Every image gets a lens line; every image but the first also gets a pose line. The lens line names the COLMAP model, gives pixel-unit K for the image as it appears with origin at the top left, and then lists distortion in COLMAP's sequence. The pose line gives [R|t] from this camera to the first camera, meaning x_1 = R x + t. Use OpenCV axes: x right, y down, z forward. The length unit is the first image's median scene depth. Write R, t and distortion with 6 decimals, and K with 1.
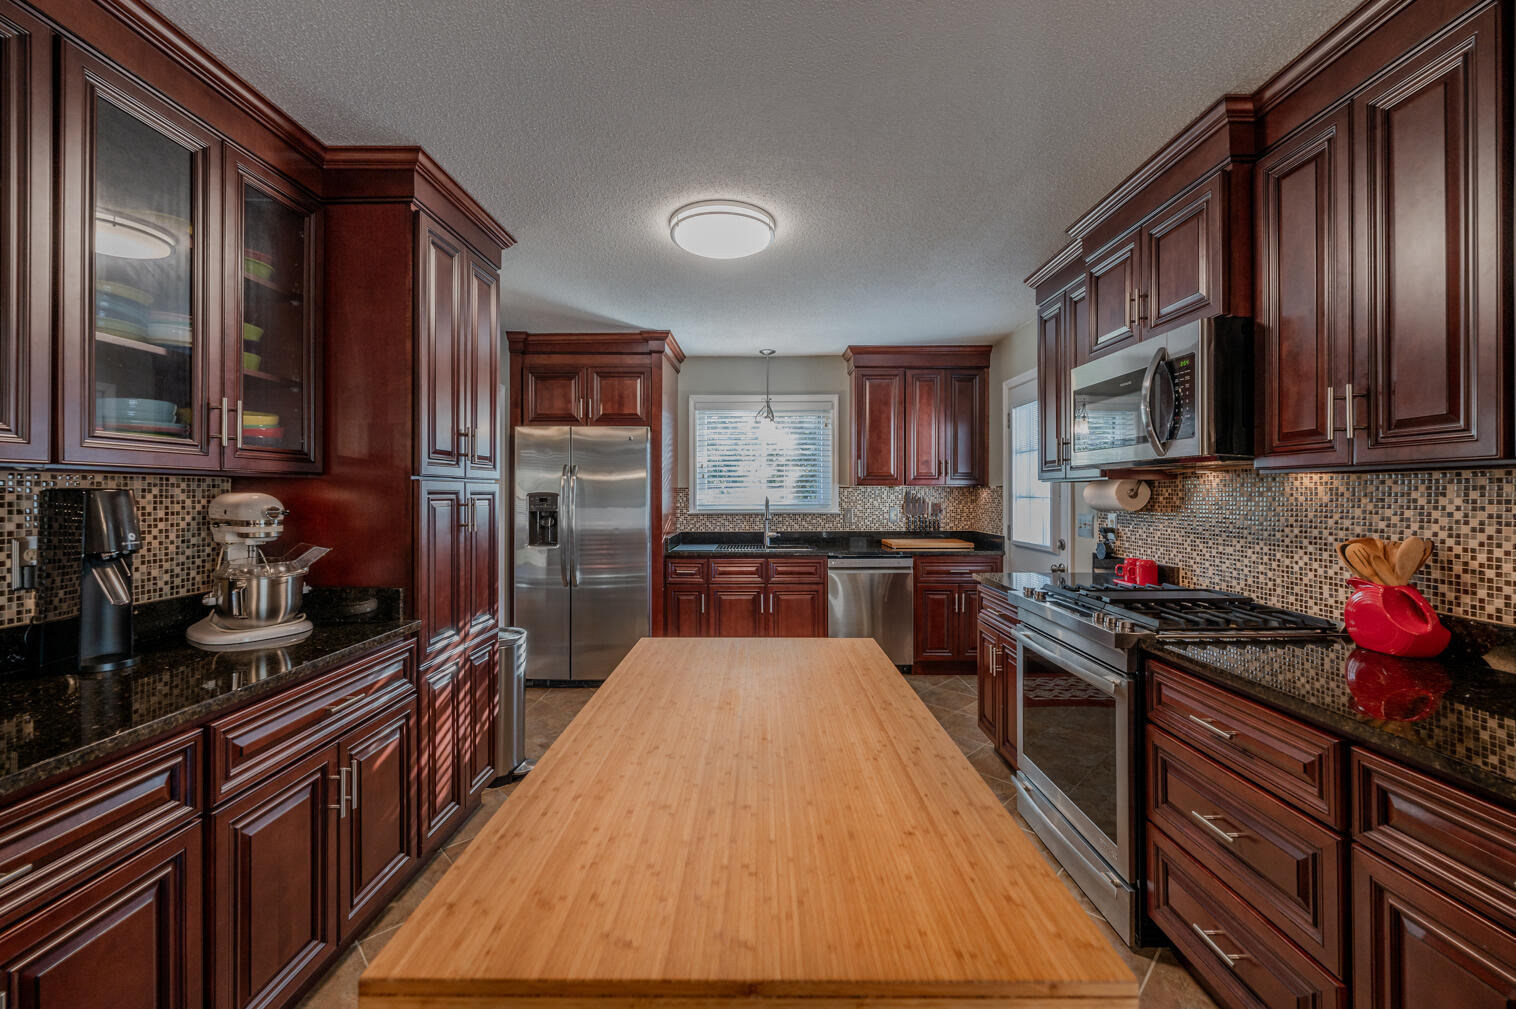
lens RADIAL K [[612.6, 0, 750.0], [0, 612.6, 492.5], [0, 0, 1]] dist [0.004133, 0.001383]
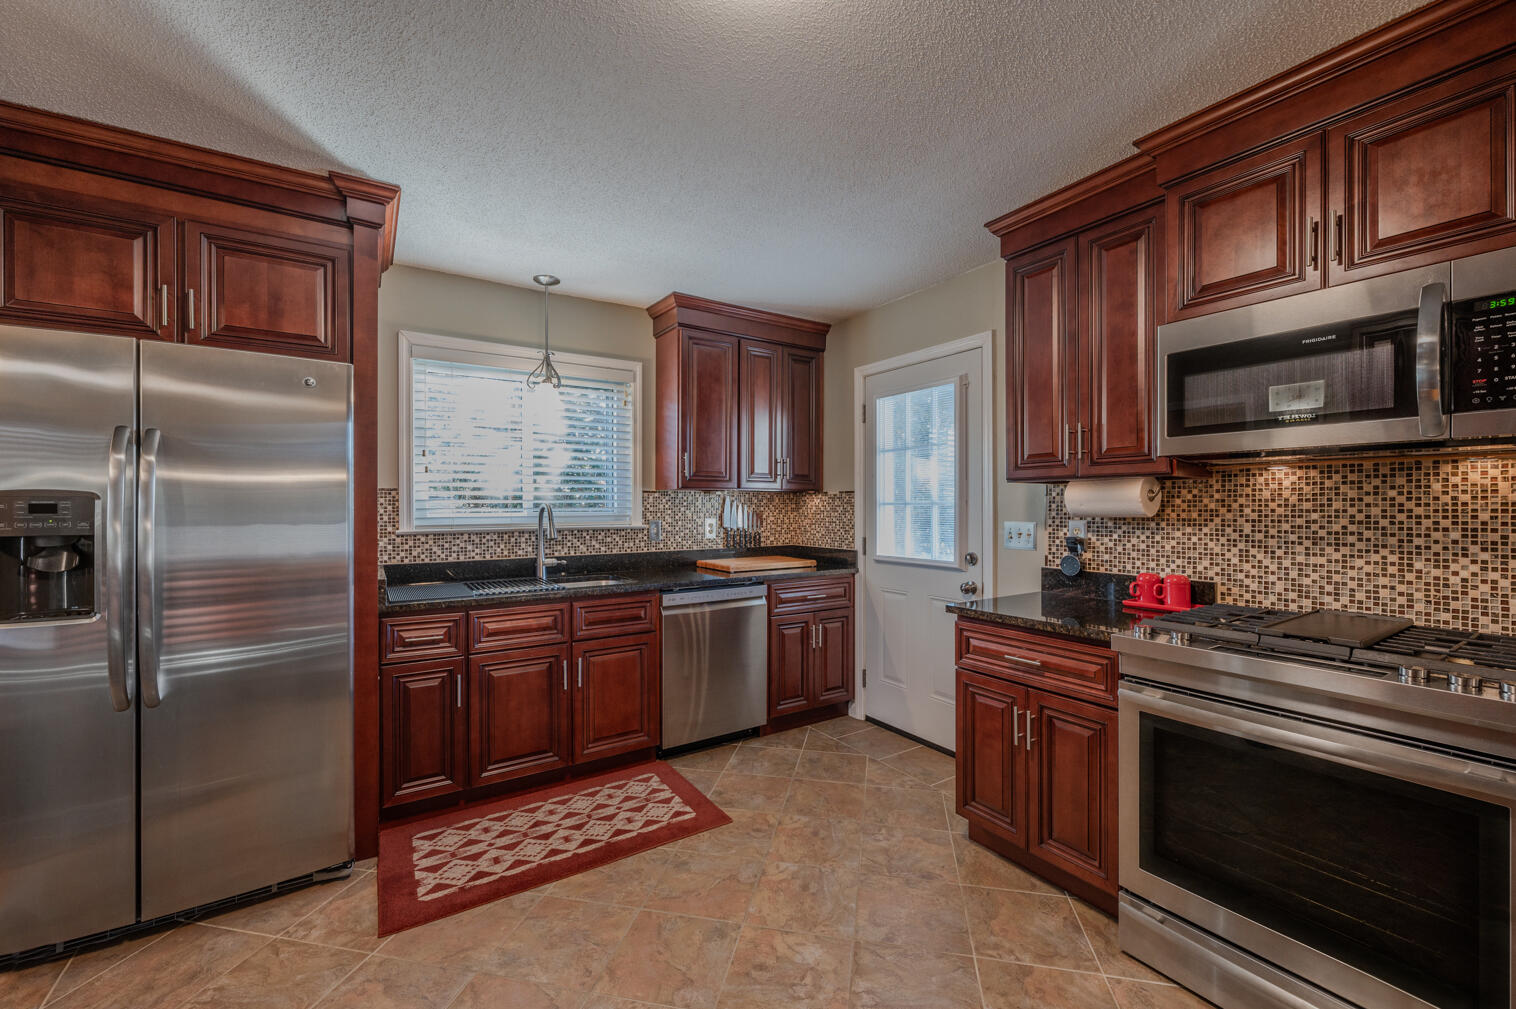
lens RADIAL K [[612.6, 0, 758.8], [0, 612.6, 506.8], [0, 0, 1]] dist [0.004133, 0.001383]
pose [[0.827188, -0.000511, 0.561926, -0.168119], [-0.000183, 0.999999, 0.001179, 0.009957], [-0.561926, -0.001078, 0.827187, 0.376967]]
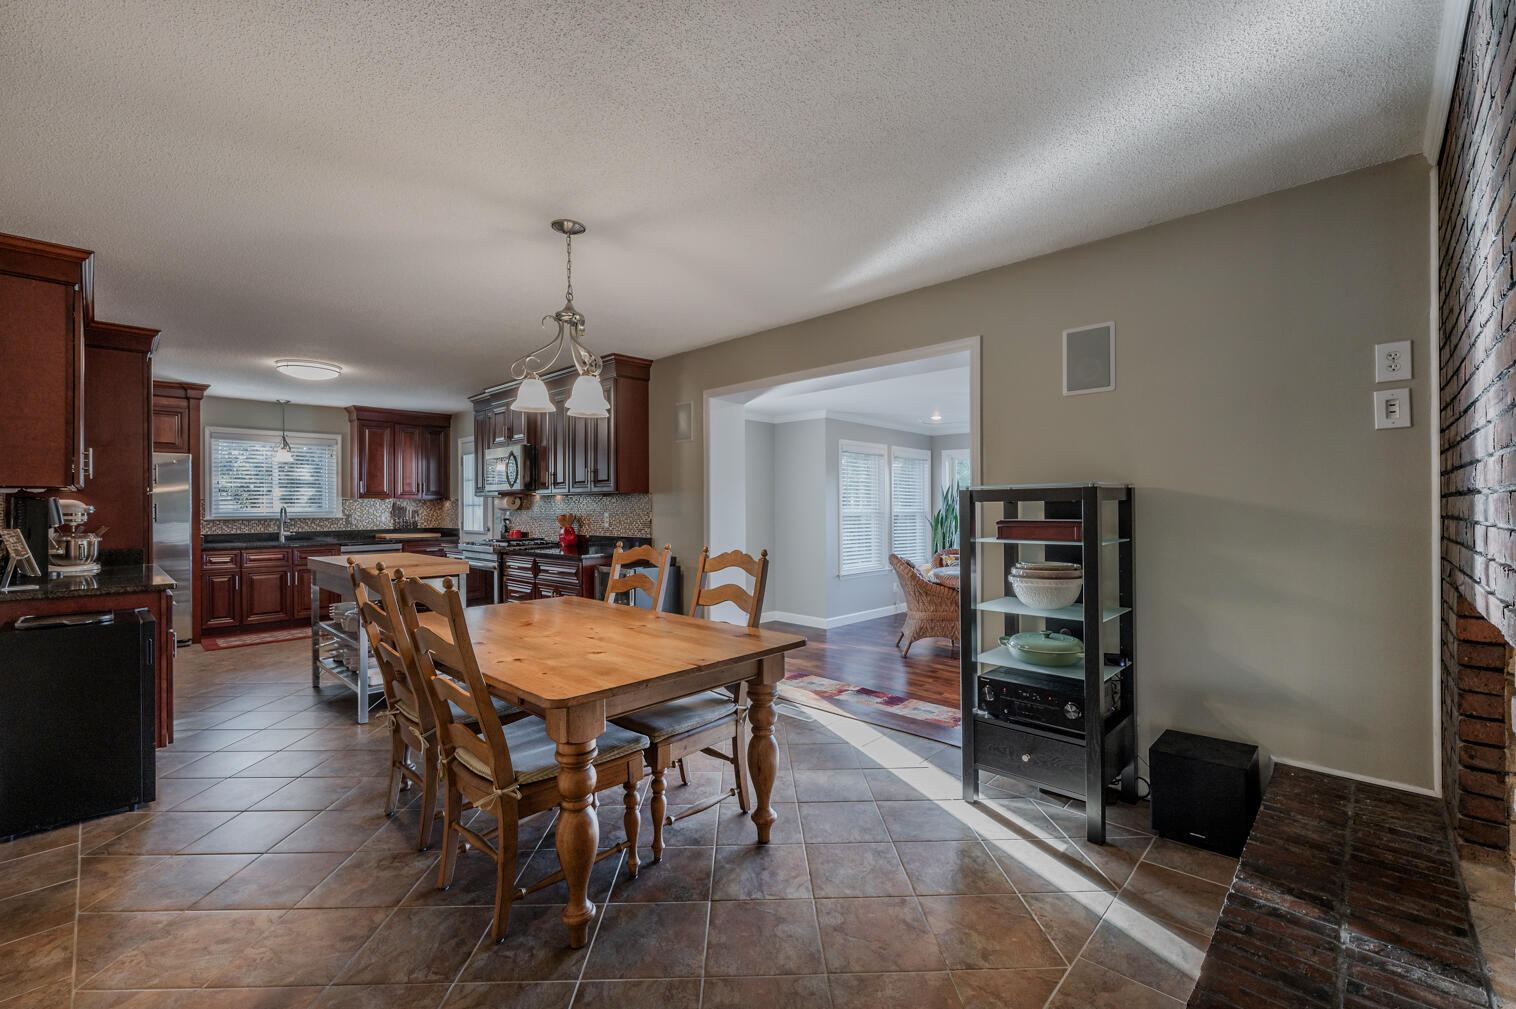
lens RADIAL K [[653.6, 0, 770.0], [0, 653.6, 506.9], [0, 0, 1]] dist [-0.012297, -0.000193]
pose [[0.676154, -0.003057, 0.736754, -0.343079], [0.003359, 0.999994, 0.001067, 0.011999], [-0.736752, 0.001754, 0.676160, -0.880424]]
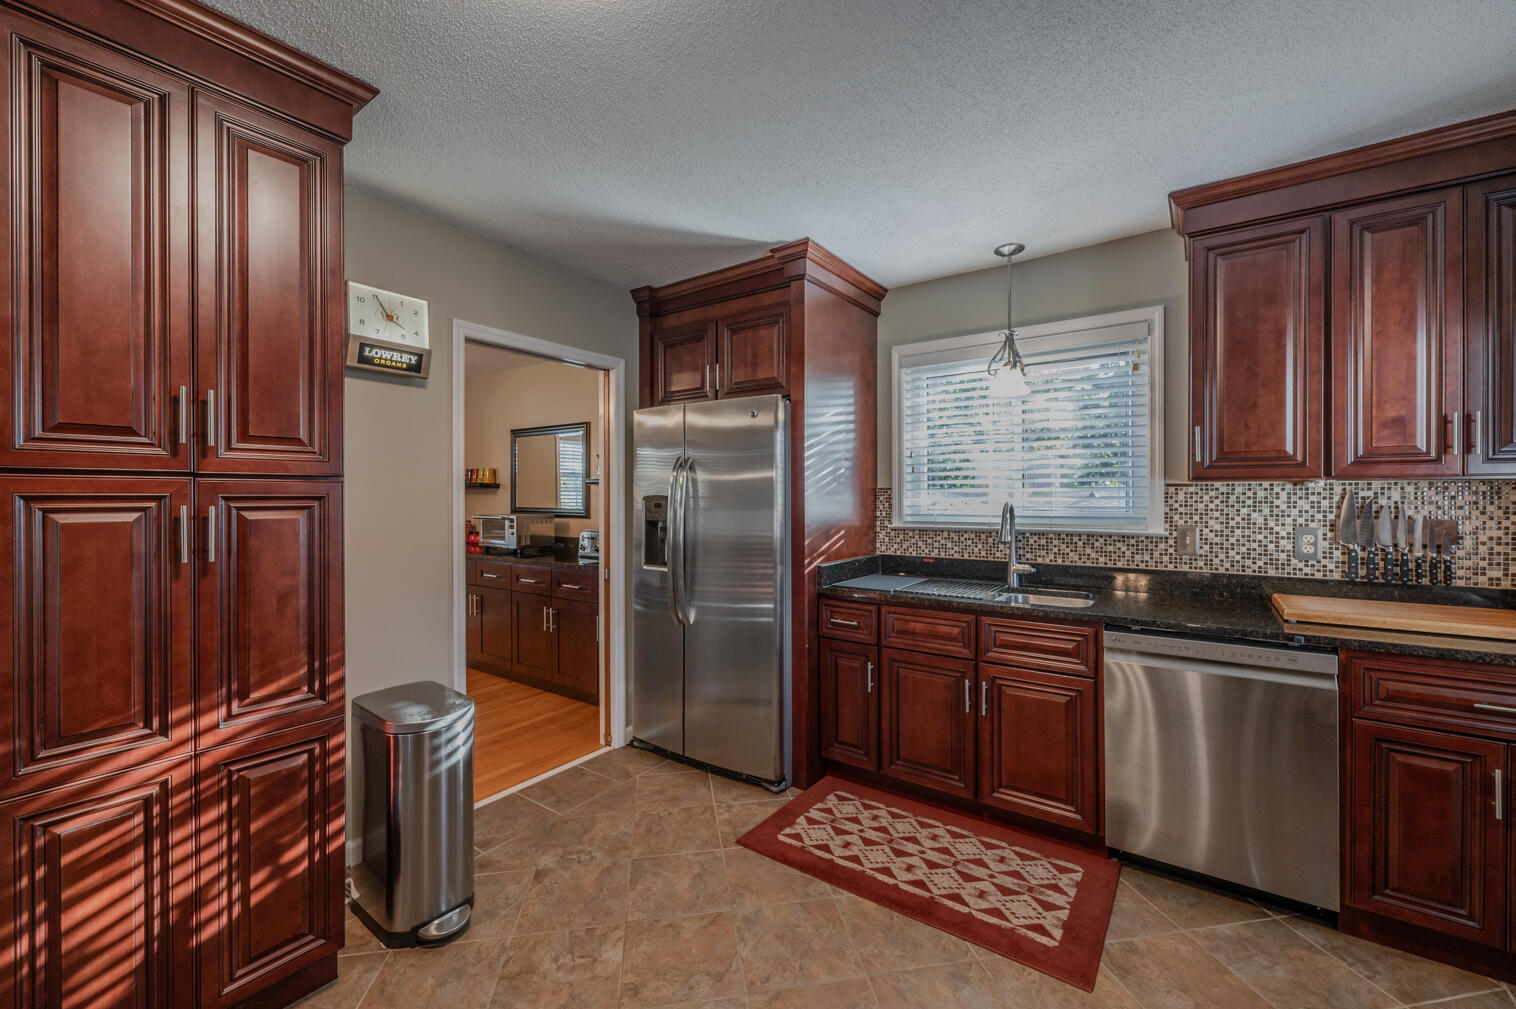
lens RADIAL K [[612.6, 0, 758.1], [0, 612.6, 496.1], [0, 0, 1]] dist [0.004133, 0.001383]
pose [[0.824695, -0.000034, -0.565578, 0.178604], [0.000704, 0.999999, 0.000967, 0.000251], [0.565578, -0.001195, 0.824694, 0.438248]]
